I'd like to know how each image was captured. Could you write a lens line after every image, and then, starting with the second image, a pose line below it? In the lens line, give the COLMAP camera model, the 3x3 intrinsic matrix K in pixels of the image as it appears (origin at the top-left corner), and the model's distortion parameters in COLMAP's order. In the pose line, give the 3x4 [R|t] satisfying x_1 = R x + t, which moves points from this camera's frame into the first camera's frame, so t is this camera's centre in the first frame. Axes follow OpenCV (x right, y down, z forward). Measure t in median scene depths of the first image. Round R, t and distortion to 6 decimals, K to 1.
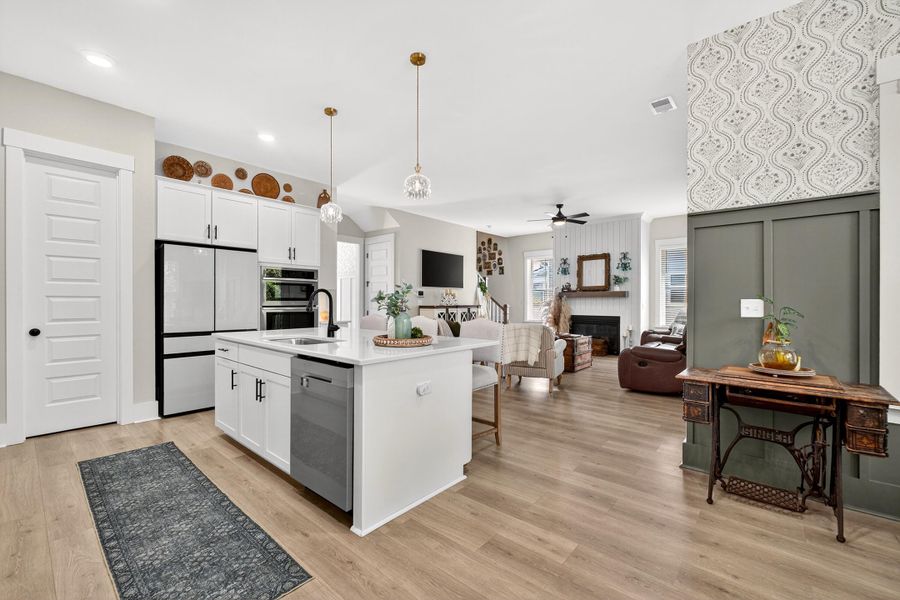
lens RADIAL K [[376.1, 0, 445.4], [0, 376.1, 306.2], [0, 0, 1]] dist [-0.002480, -0.000815]
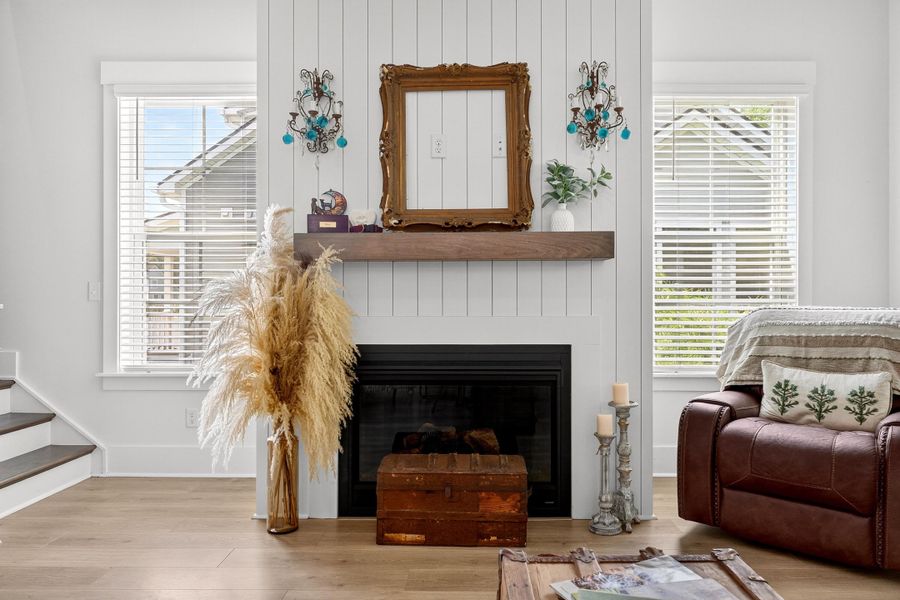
lens RADIAL K [[585.2, 0, 454.6], [0, 585.2, 300.7], [0, 0, 1]] dist [0.003751, 0.000656]
pose [[0.750519, -0.001159, 0.660848, 0.282045], [0.011647, 0.999866, -0.011474, 0.005830], [-0.660746, 0.016308, 0.750432, 1.246317]]
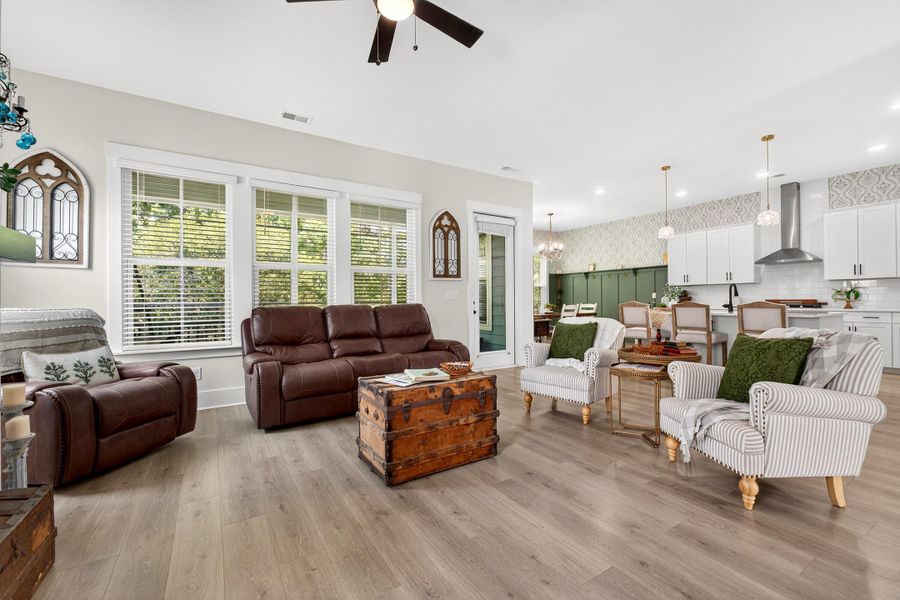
lens RADIAL K [[376.1, 0, 448.7], [0, 376.1, 299.6], [0, 0, 1]] dist [-0.002480, -0.000815]
pose [[-0.961455, 0.009274, 0.274805, 0.266379], [0.012058, 0.999892, 0.008443, -0.000114], [-0.274697, 0.011431, -0.961463, 1.769625]]
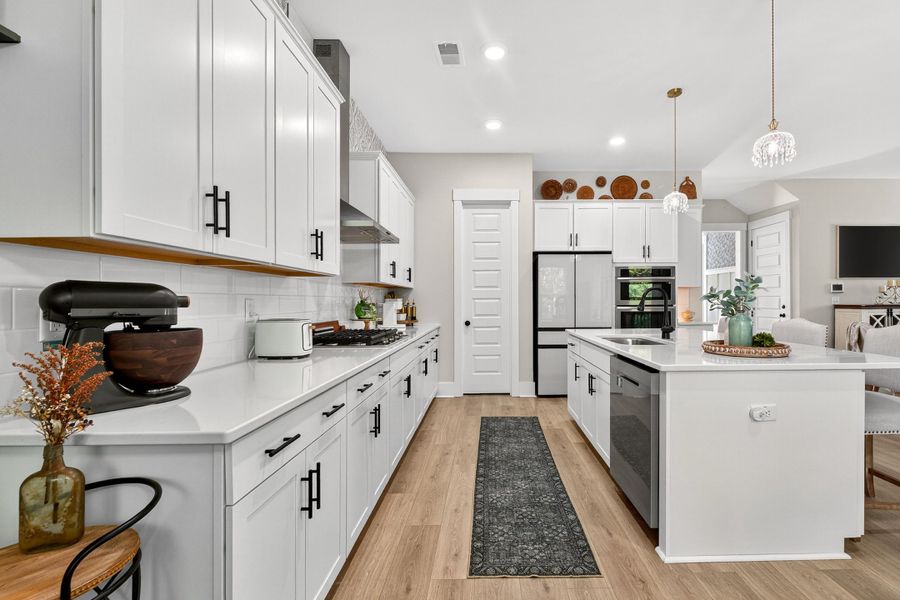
lens RADIAL K [[391.4, 0, 495.1], [0, 391.4, 304.5], [0, 0, 1]] dist [0.000913, -0.000765]
pose [[0.674728, -0.001988, -0.738063, 0.071830], [0.000185, 0.999997, -0.002524, -0.000098], [0.738066, 0.001567, 0.674727, 0.025544]]
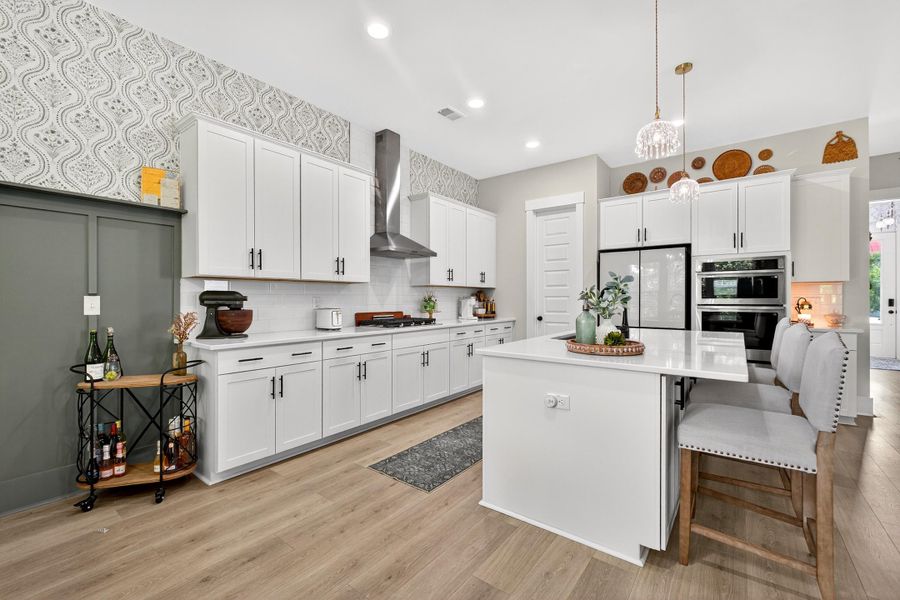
lens RADIAL K [[376.1, 0, 450.9], [0, 376.1, 304.8], [0, 0, 1]] dist [-0.002480, -0.000815]
pose [[0.076816, 0.010396, -0.996991, 0.334721], [-0.010272, 0.999901, 0.009635, -0.001614], [0.996992, 0.009501, 0.076915, 0.302367]]
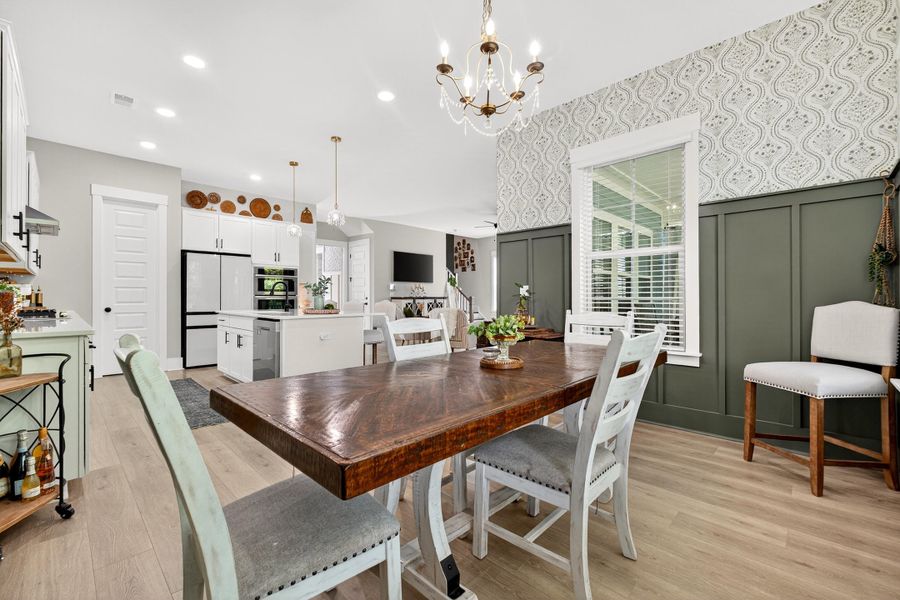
lens RADIAL K [[376.1, 0, 444.3], [0, 376.1, 300.6], [0, 0, 1]] dist [-0.002480, -0.000815]
pose [[0.998547, -0.002474, -0.053837, 0.263409], [0.002199, 0.999984, -0.005172, 0.026143], [0.053848, 0.005047, 0.998536, -0.324679]]
